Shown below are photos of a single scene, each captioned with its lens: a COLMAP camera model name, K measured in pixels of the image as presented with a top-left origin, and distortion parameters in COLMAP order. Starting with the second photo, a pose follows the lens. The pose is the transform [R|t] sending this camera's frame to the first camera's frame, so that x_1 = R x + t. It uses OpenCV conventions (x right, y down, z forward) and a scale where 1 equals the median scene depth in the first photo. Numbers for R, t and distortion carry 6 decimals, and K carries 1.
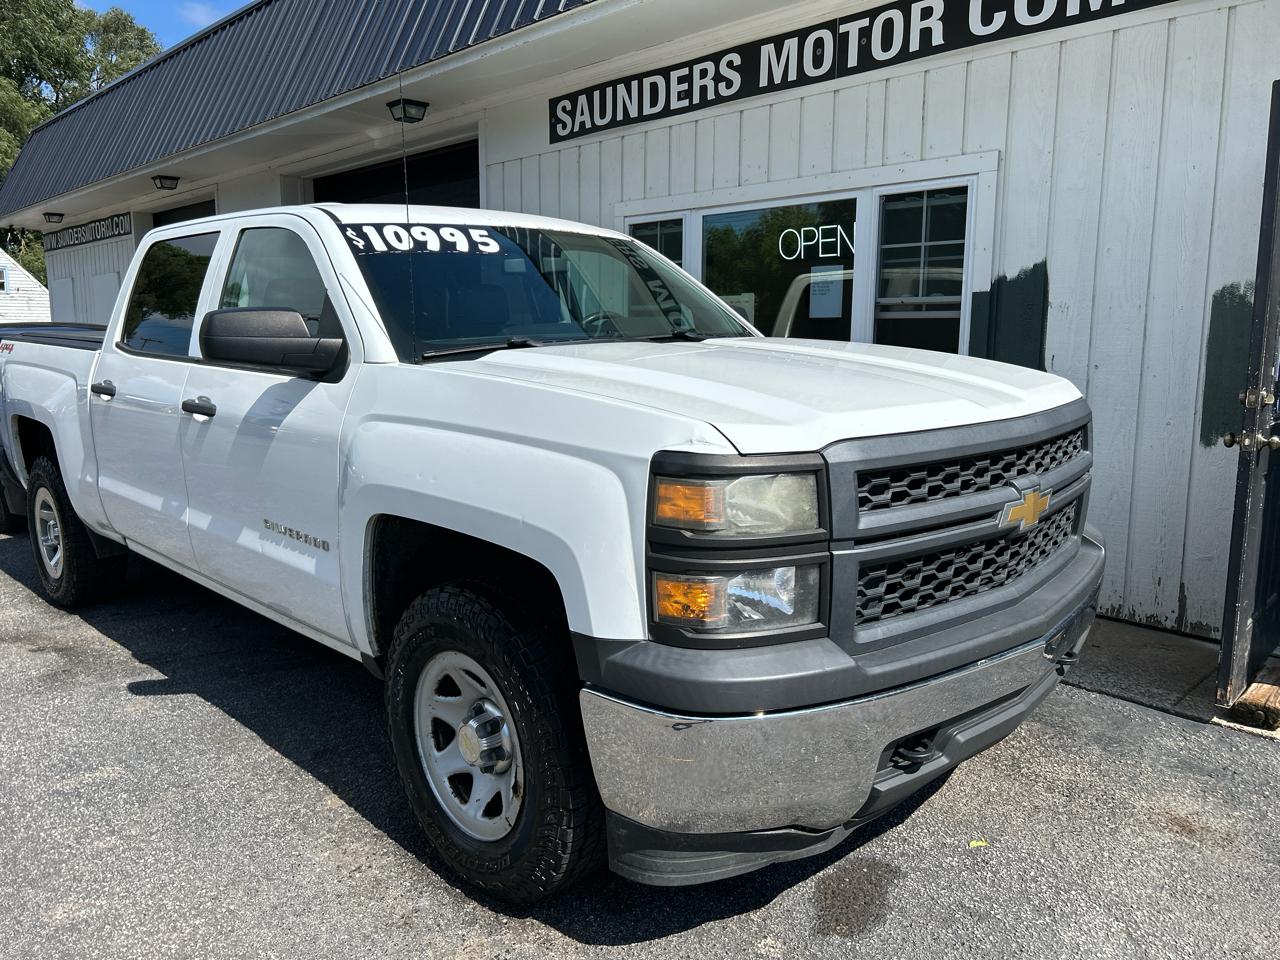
lens RADIAL K [[976.2, 0, 649.2], [0, 976.2, 472.0], [0, 0, 1]] dist [0.029617, -0.028784]
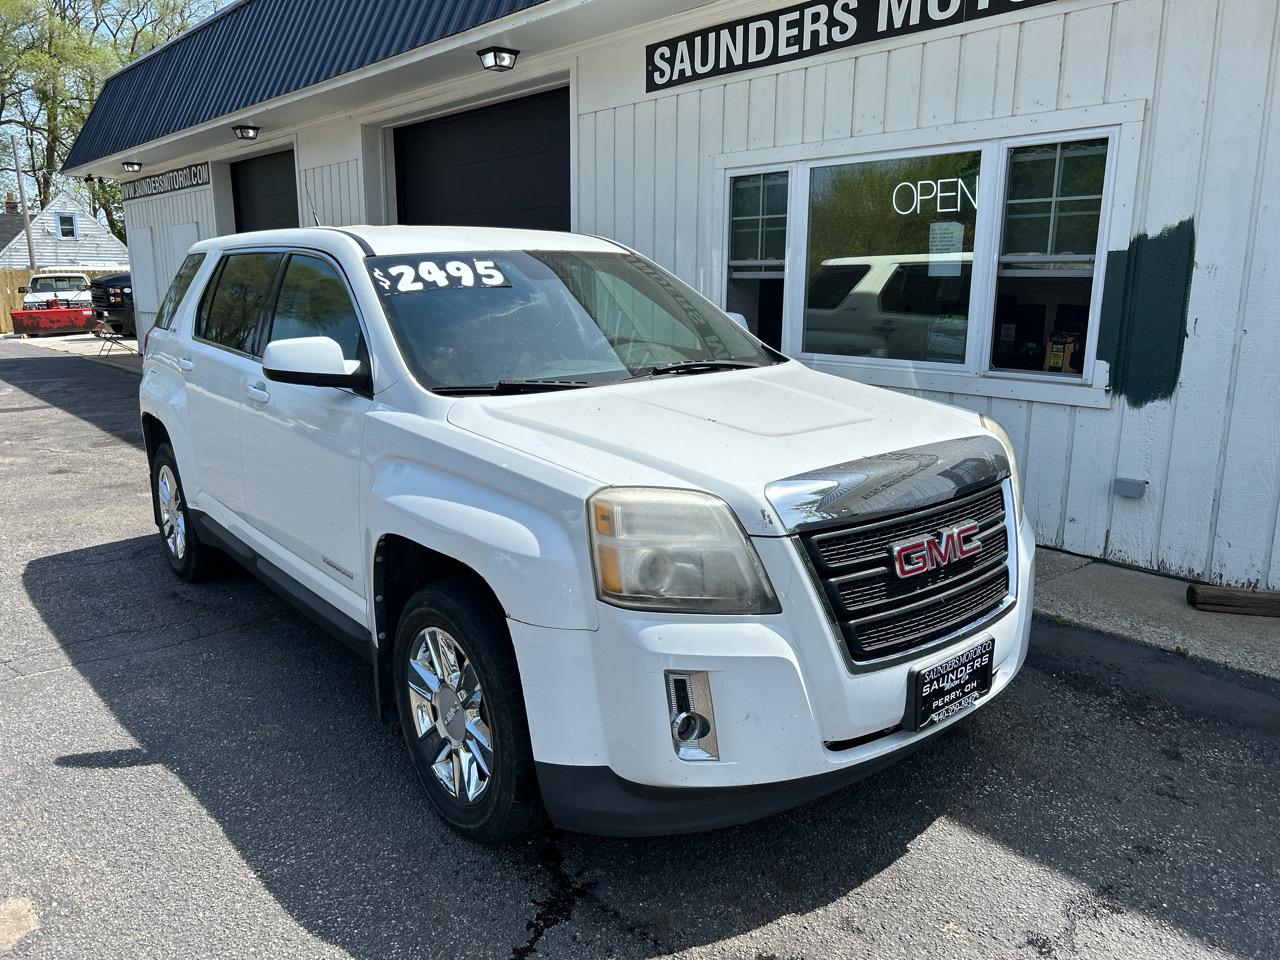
lens RADIAL K [[976.2, 0, 640.9], [0, 976.2, 481.0], [0, 0, 1]] dist [0.029617, -0.028784]
pose [[0.998308, 0.011598, -0.056988, -0.059699], [-0.007925, 0.997902, 0.064259, -0.015475], [0.057613, -0.063699, 0.996305, 0.004885]]
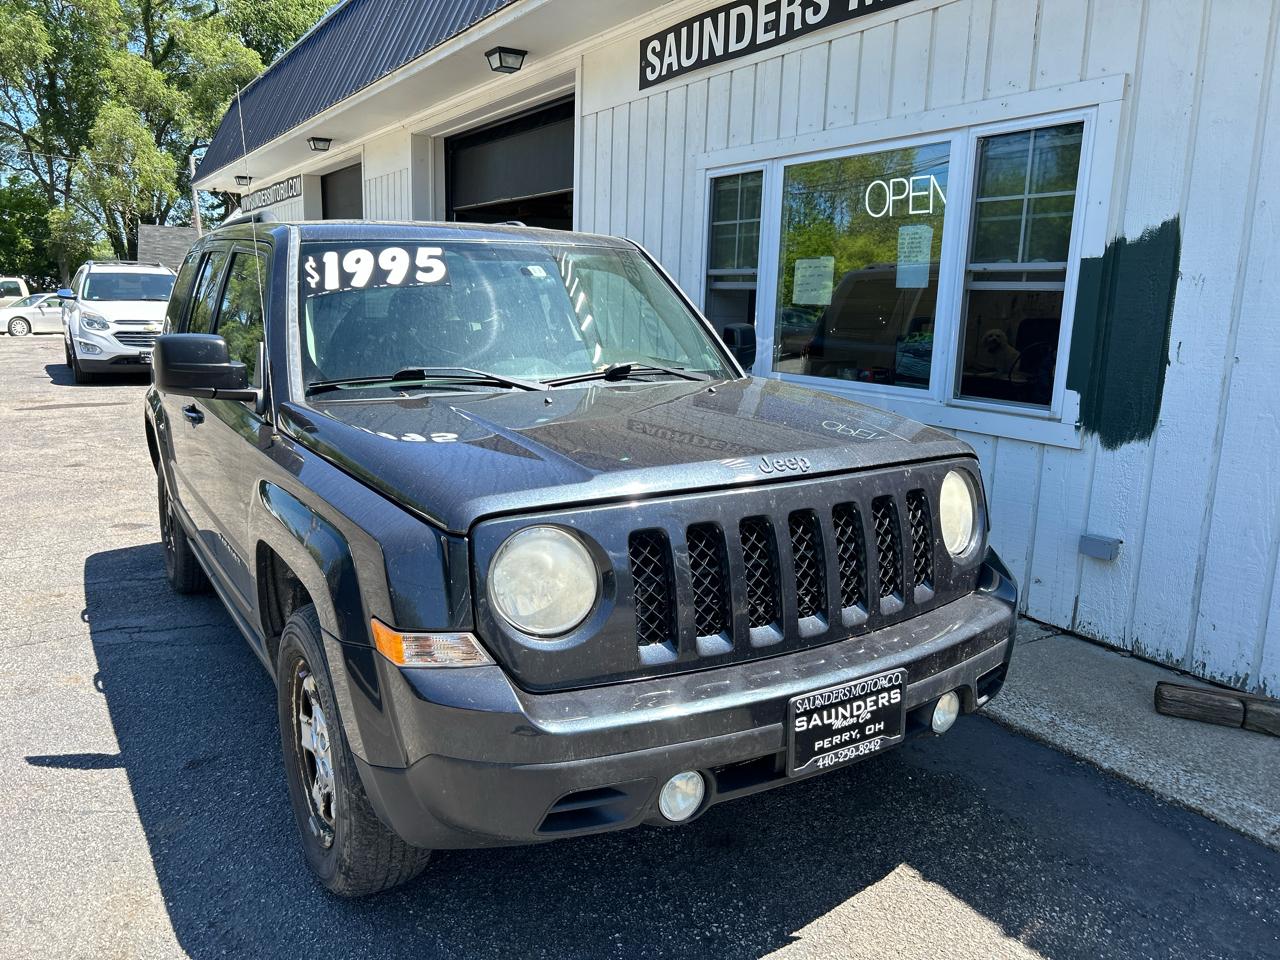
lens RADIAL K [[976.2, 0, 632.3], [0, 976.2, 472.2], [0, 0, 1]] dist [0.029617, -0.028784]
pose [[0.974853, 0.059158, -0.214854, 0.138668], [-0.051849, 0.997873, 0.039501, -0.021263], [0.216734, -0.027368, 0.975847, 0.129044]]
